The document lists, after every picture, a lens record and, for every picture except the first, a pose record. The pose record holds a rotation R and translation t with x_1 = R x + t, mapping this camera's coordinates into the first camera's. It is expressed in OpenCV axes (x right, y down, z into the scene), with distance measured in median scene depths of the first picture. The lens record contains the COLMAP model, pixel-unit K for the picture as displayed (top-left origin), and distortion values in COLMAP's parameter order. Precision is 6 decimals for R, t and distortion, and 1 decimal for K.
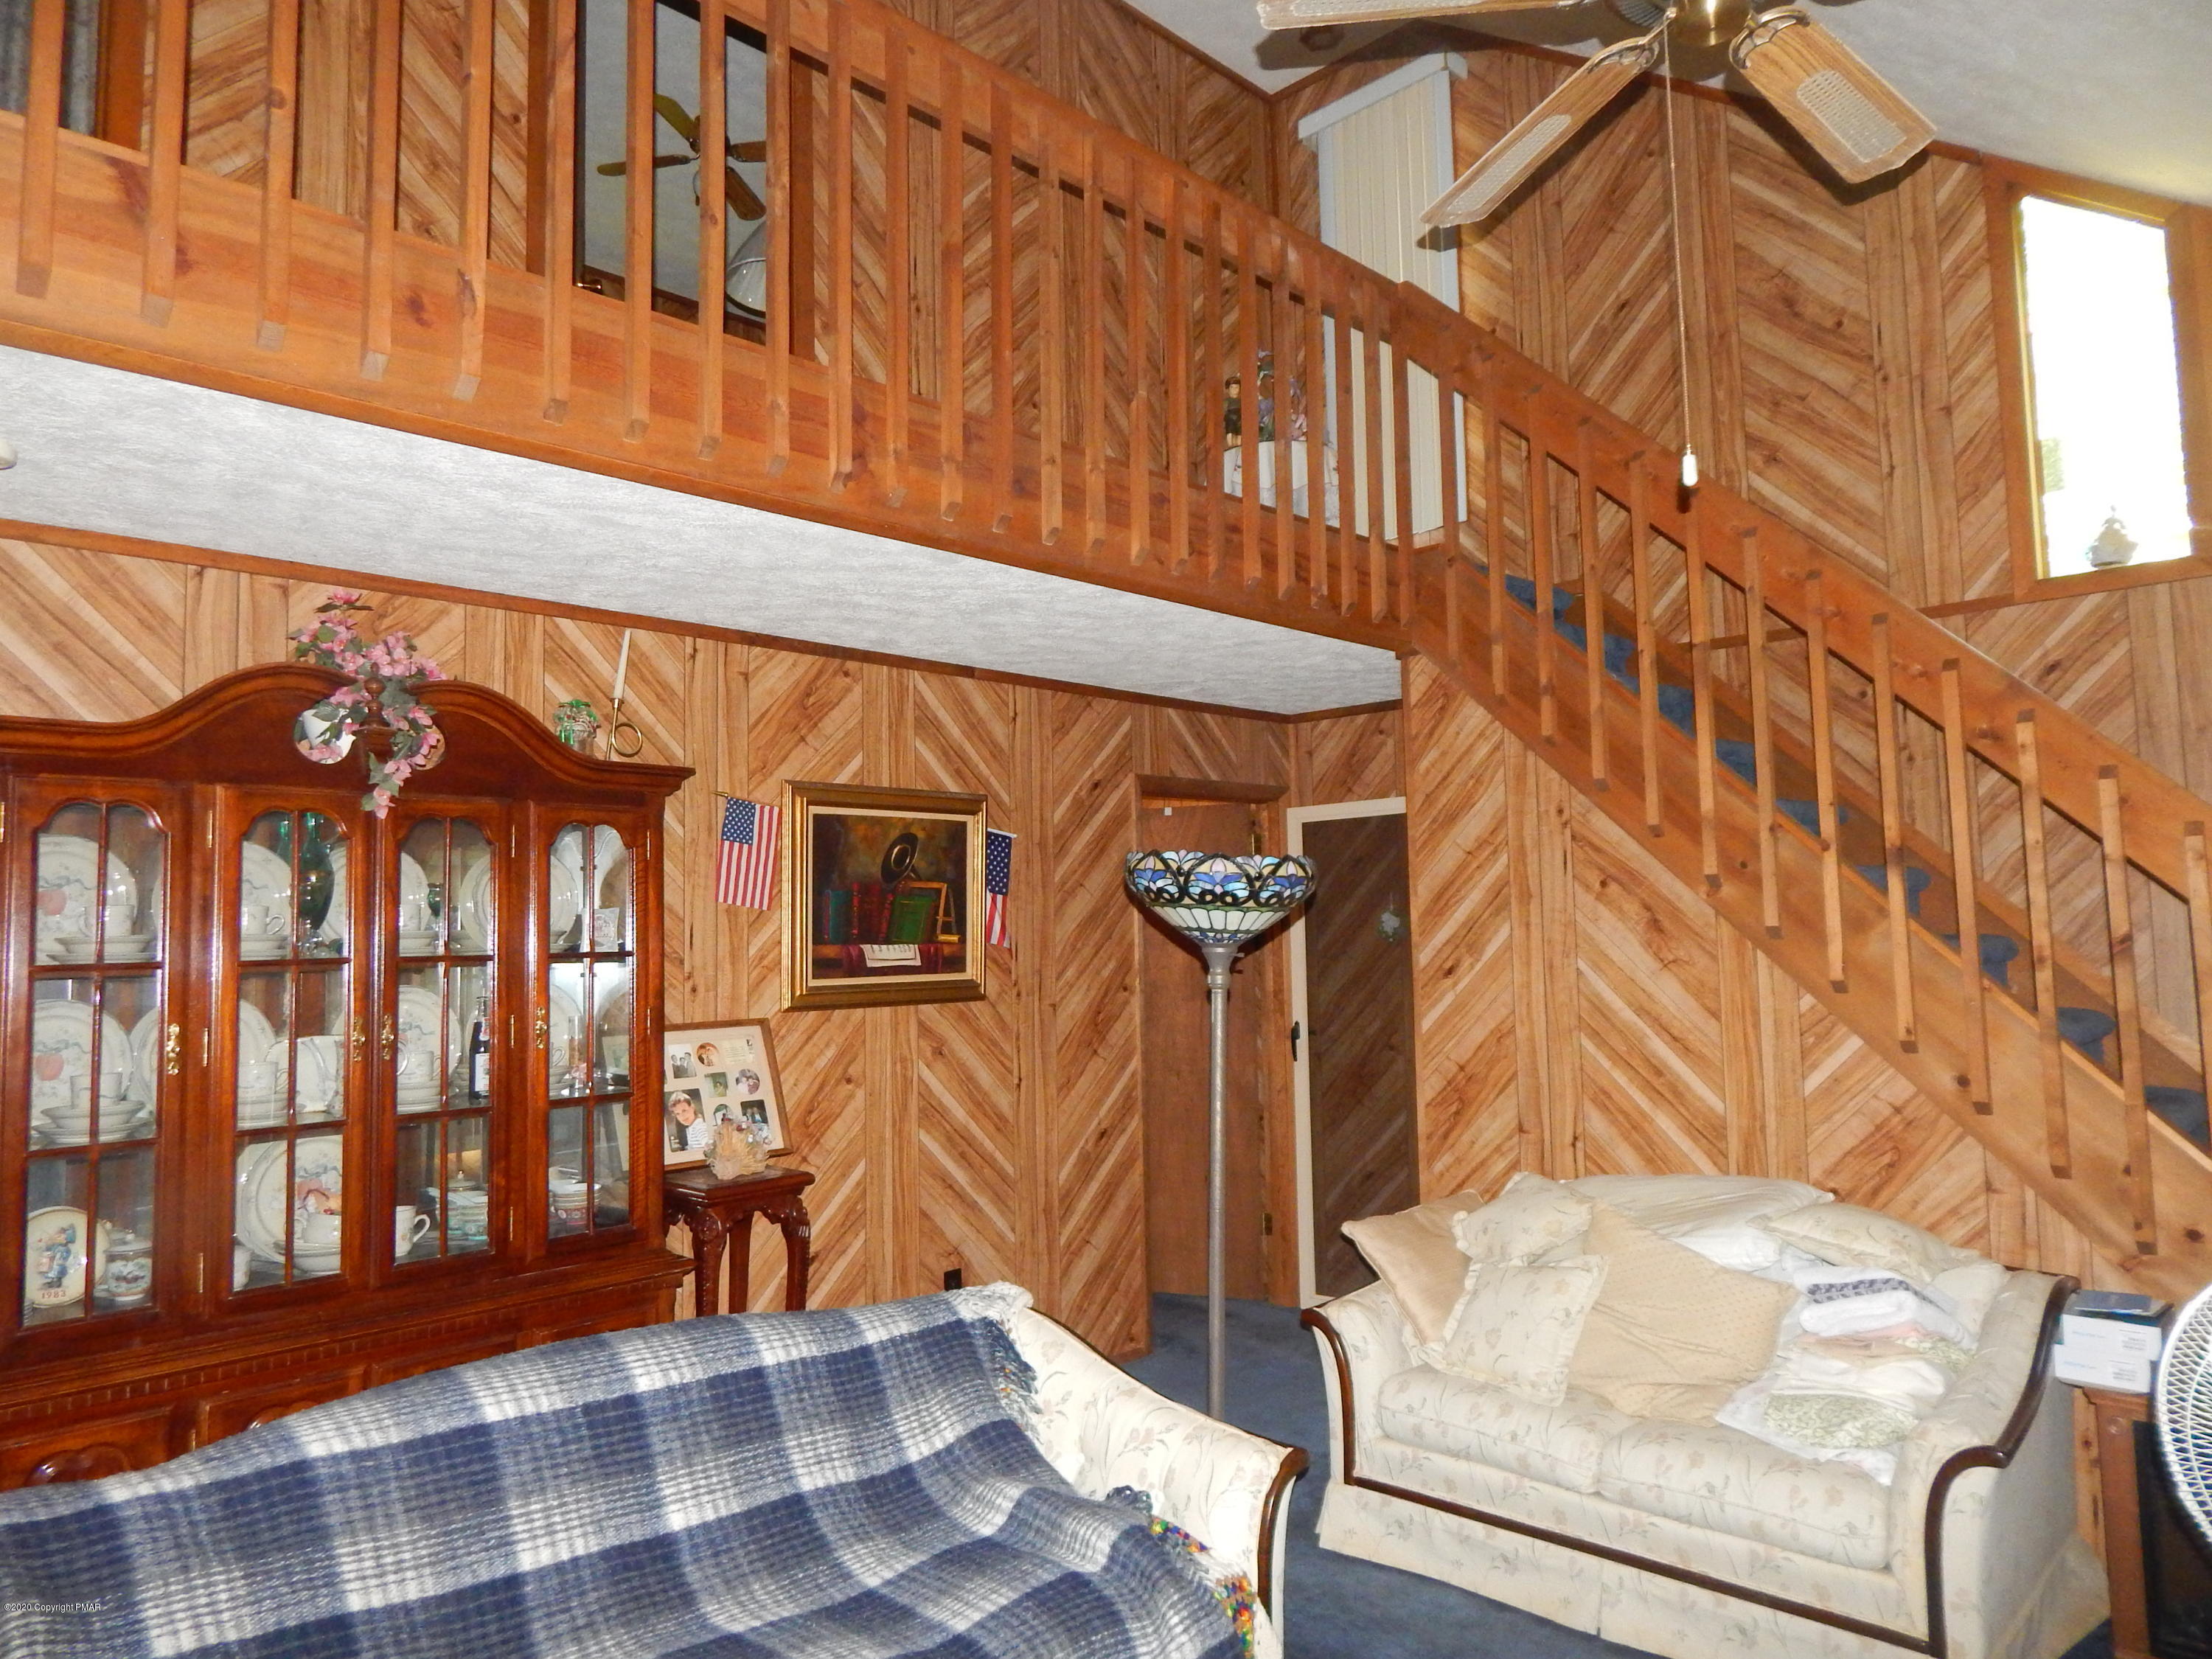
lens RADIAL K [[1440.6, 0, 1105.5], [0, 1440.6, 823.8], [0, 0, 1]] dist [0.003561, -0.008792]
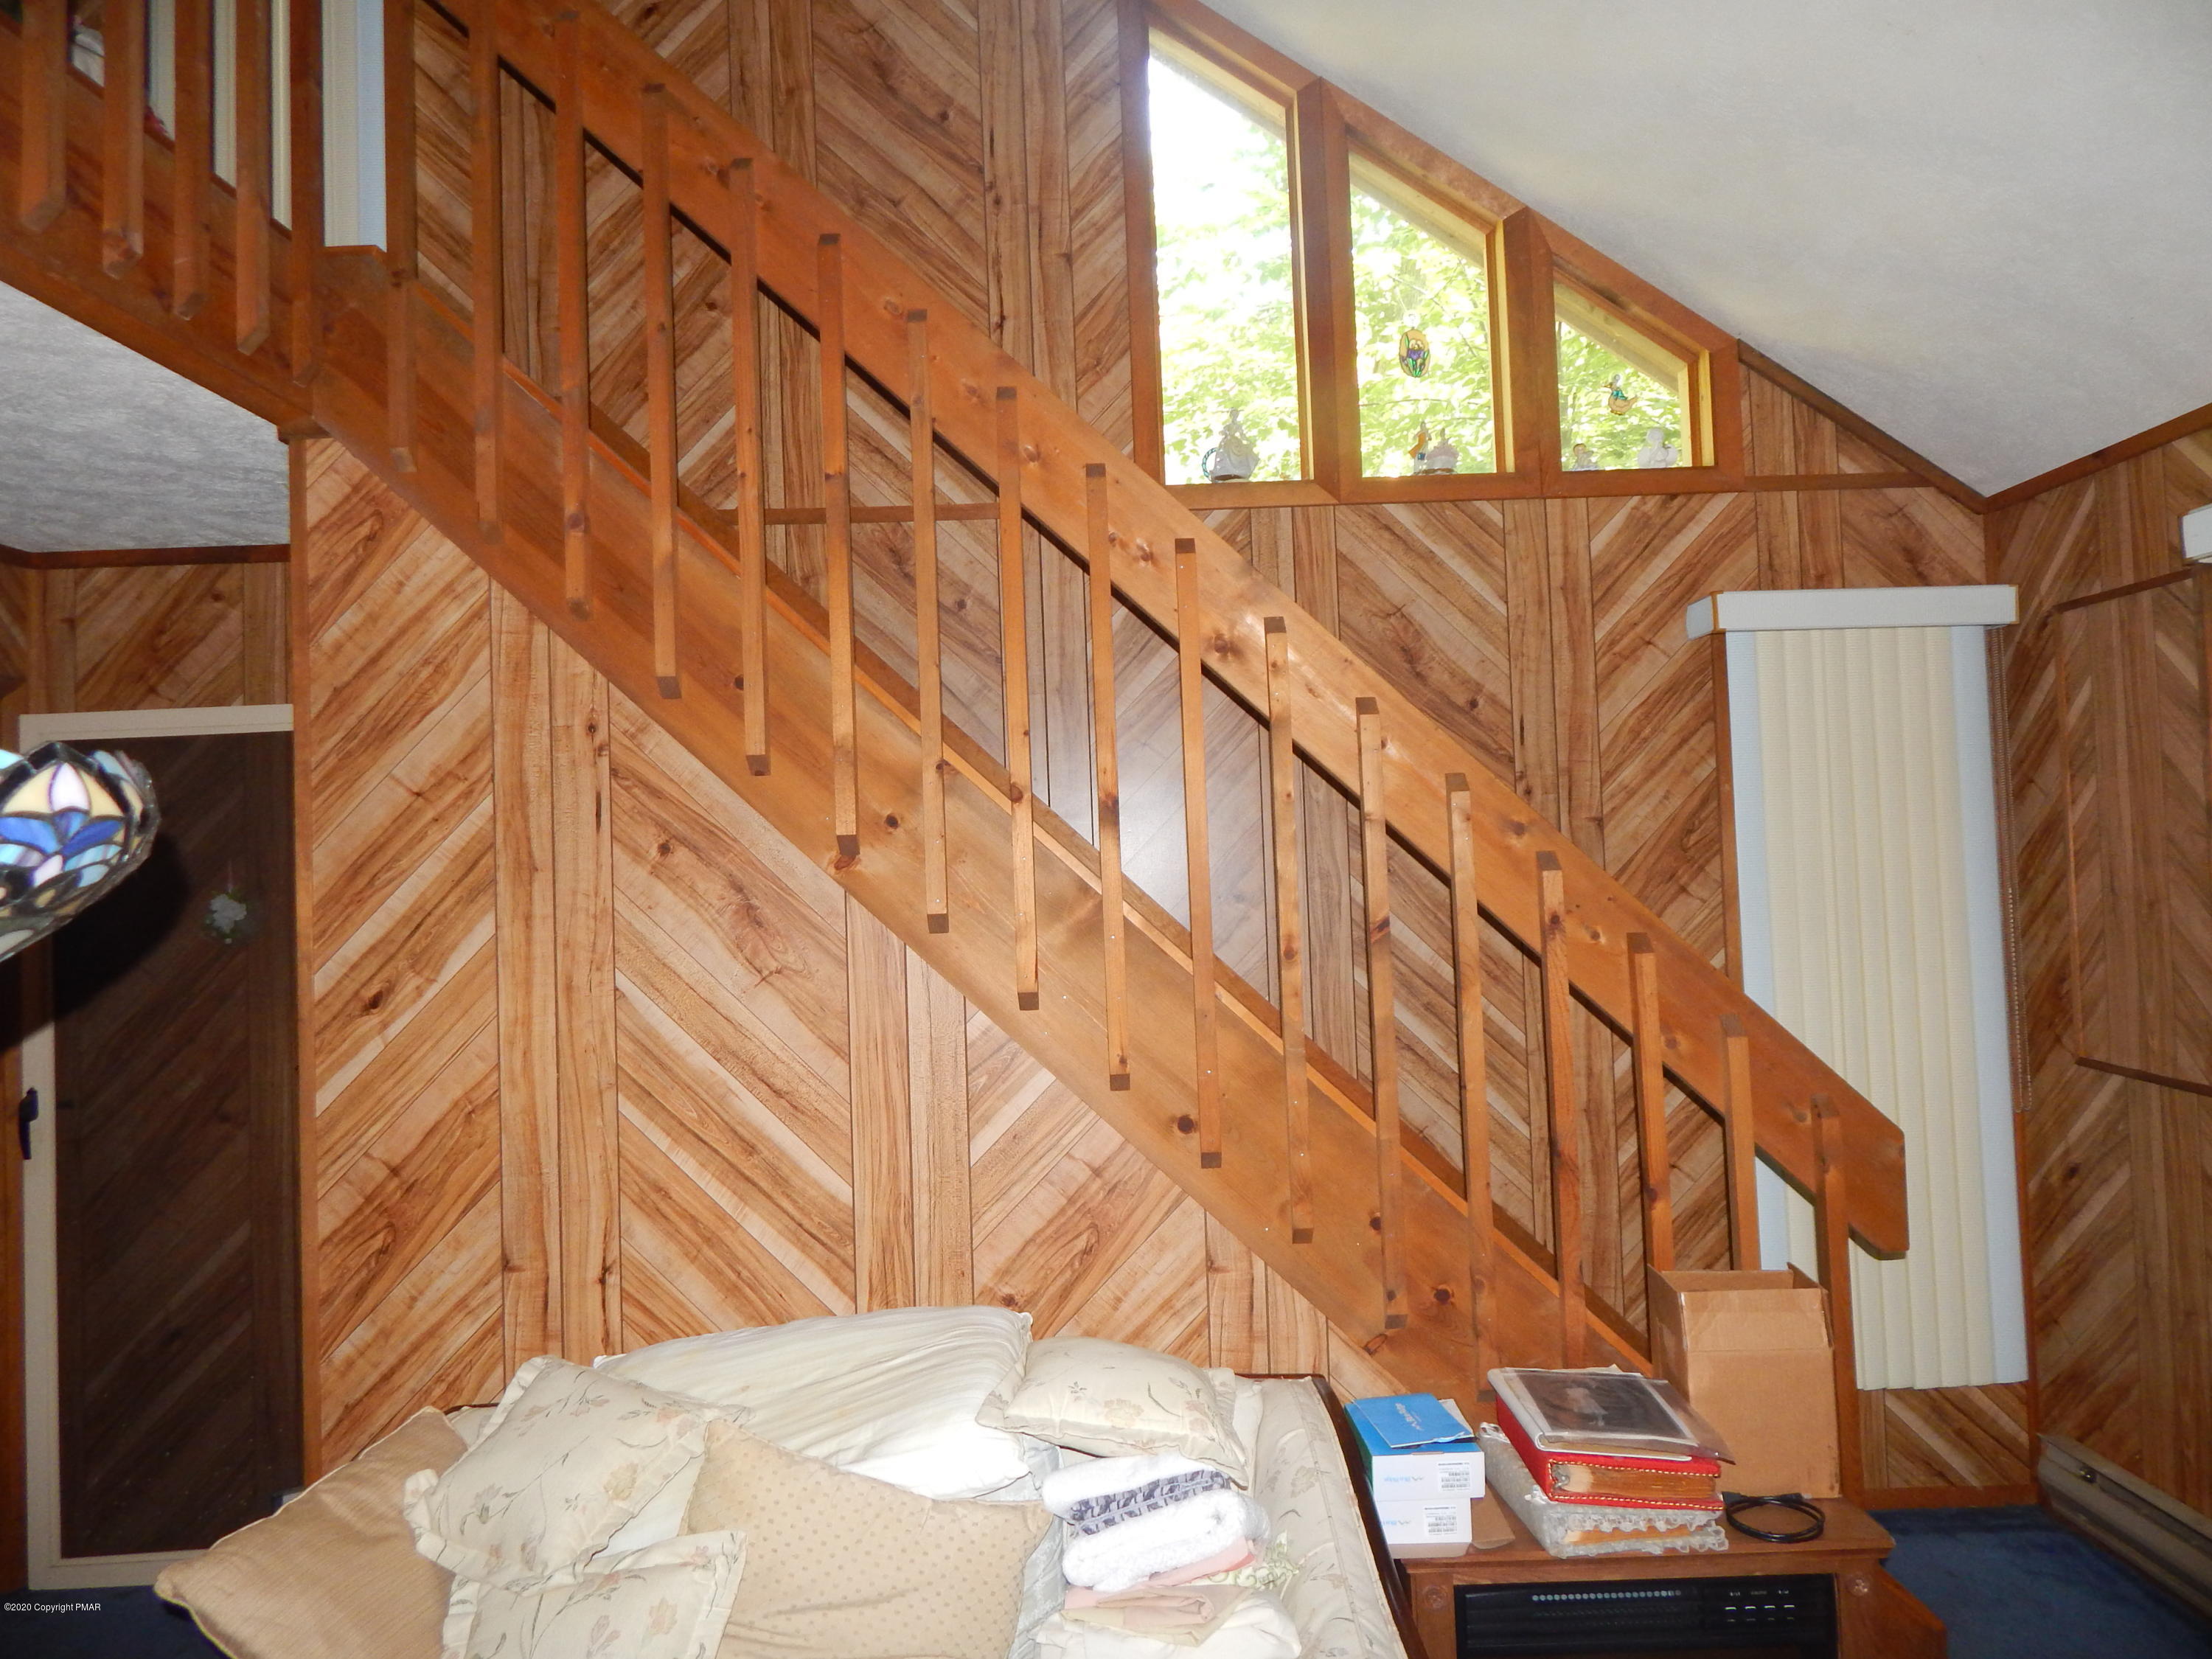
lens RADIAL K [[1440.6, 0, 1116.2], [0, 1440.6, 822.8], [0, 0, 1]] dist [0.003561, -0.008792]
pose [[0.709295, 0.017984, 0.704682, 0.047864], [-0.033078, 0.999422, 0.007789, 0.018889], [-0.704135, -0.028834, 0.709481, 0.418404]]
